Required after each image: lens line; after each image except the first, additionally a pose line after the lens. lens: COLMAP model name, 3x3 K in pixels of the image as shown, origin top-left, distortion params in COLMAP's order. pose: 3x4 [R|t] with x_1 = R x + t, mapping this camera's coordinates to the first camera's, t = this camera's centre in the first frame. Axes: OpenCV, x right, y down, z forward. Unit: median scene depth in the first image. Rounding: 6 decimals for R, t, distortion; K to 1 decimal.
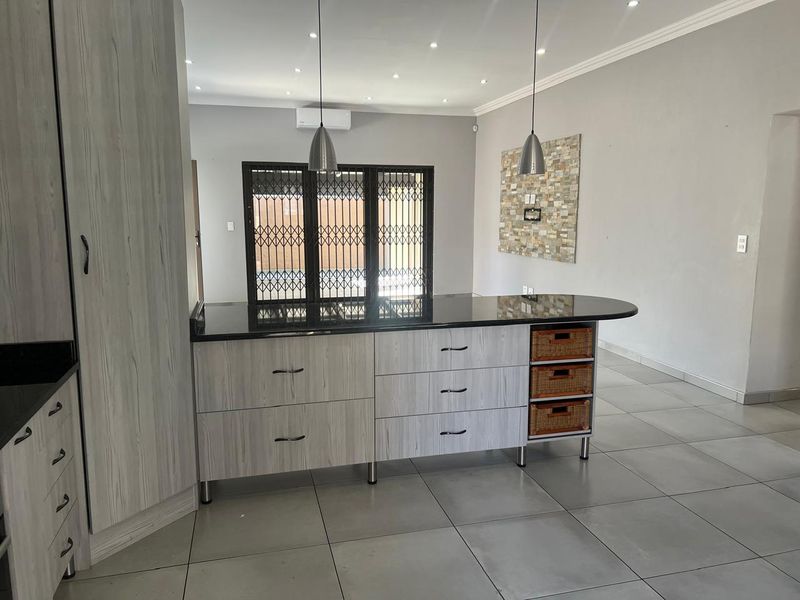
lens RADIAL K [[565.9, 0, 396.7], [0, 565.9, 296.3], [0, 0, 1]] dist [0.050185, -0.009702]
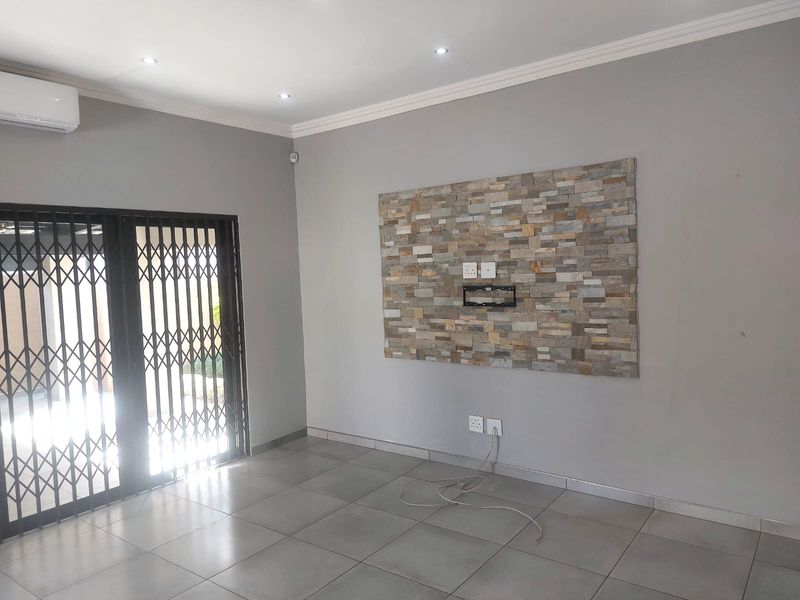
lens RADIAL K [[565.9, 0, 403.7], [0, 565.9, 307.0], [0, 0, 1]] dist [0.050185, -0.009702]
pose [[0.786430, -0.078393, 0.612684, -0.204294], [0.134940, 0.989759, -0.046567, -0.124059], [-0.602759, 0.119297, 0.788955, 0.624941]]
